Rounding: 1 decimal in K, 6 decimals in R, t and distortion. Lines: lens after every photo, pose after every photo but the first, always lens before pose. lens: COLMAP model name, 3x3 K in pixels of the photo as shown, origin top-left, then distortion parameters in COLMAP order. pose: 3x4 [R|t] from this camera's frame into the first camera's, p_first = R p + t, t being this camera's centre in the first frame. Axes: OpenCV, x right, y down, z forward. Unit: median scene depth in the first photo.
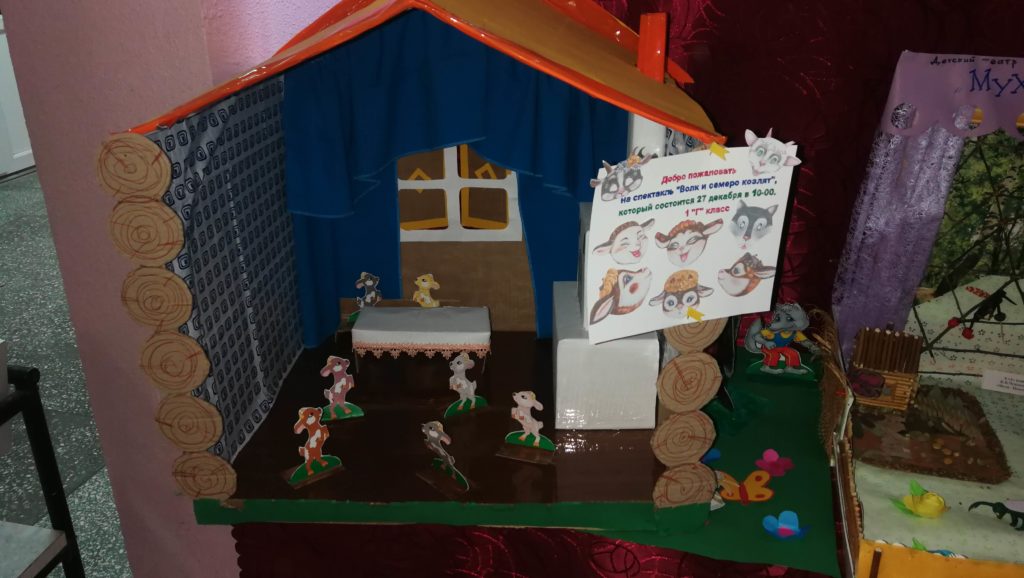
lens RADIAL K [[811.4, 0, 510.7], [0, 811.4, 286.9], [0, 0, 1]] dist [0.028155, -0.035074]
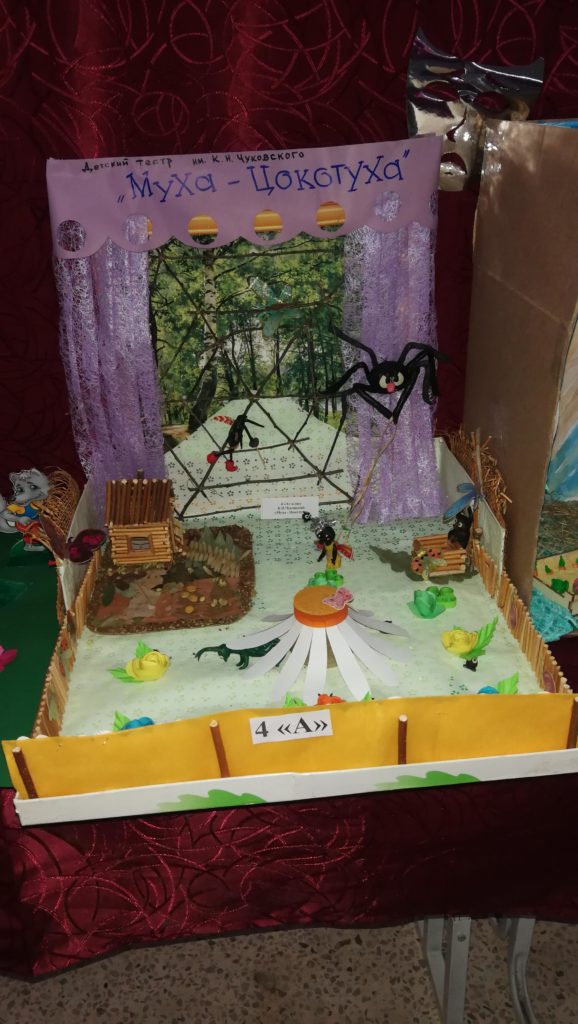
lens RADIAL K [[811.4, 0, 295.4], [0, 811.4, 510.6], [0, 0, 1]] dist [0.028155, -0.035074]
pose [[0.939292, -0.202614, 0.276908, 0.377792], [0.187337, 0.978963, 0.080848, 0.048252], [-0.287464, -0.024065, 0.957489, 0.085202]]
